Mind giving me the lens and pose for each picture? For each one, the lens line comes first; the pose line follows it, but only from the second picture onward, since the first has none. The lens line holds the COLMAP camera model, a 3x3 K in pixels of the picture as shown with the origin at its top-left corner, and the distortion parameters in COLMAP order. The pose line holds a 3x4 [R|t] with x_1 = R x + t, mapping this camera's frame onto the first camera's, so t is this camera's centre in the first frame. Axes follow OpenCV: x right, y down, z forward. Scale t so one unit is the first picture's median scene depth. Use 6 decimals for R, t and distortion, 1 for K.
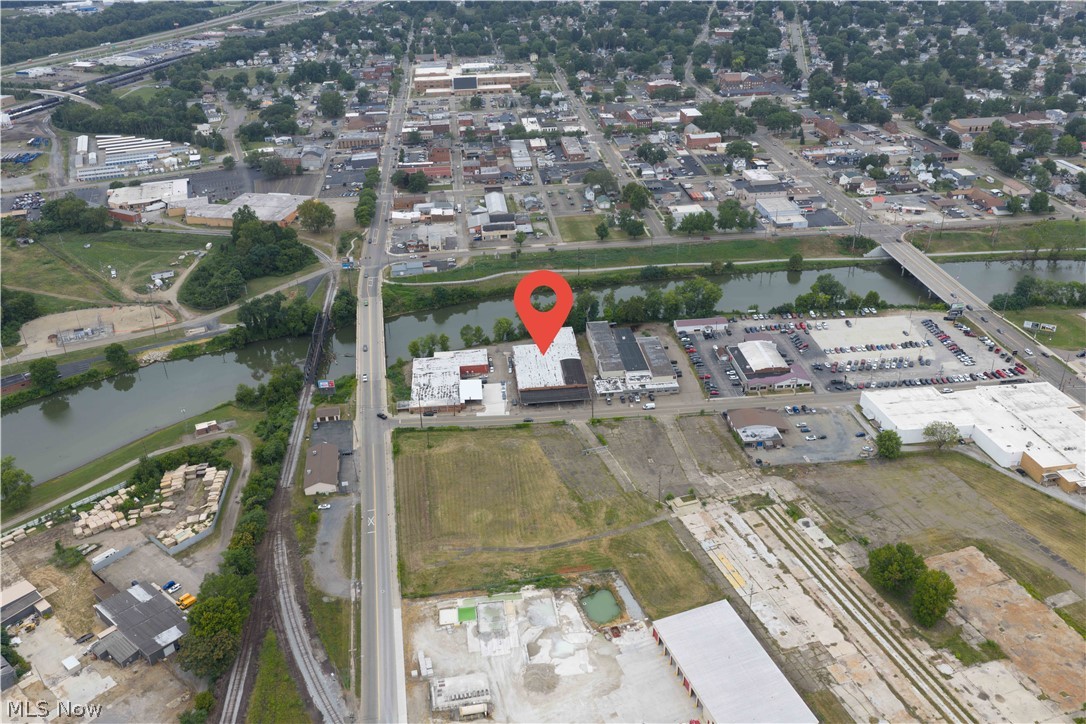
lens RADIAL K [[936.4, 0, 543.0], [0, 936.4, 362.0], [0, 0, 1]] dist [0.004644, -0.010534]
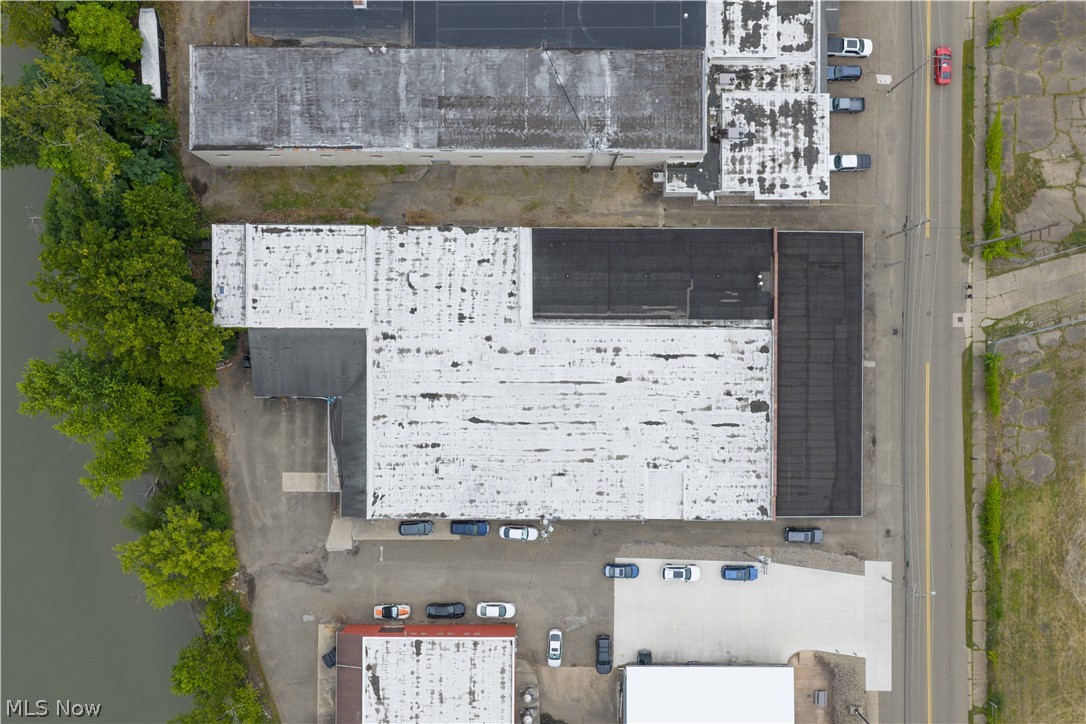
lens RADIAL K [[936.4, 0, 543.0], [0, 936.4, 362.0], [0, 0, 1]] dist [0.004644, -0.010534]
pose [[0.089660, -0.994985, 0.044349, -0.001717], [0.432413, 0.079001, 0.898208, -0.210492], [-0.897207, -0.061356, 0.437327, 0.937388]]
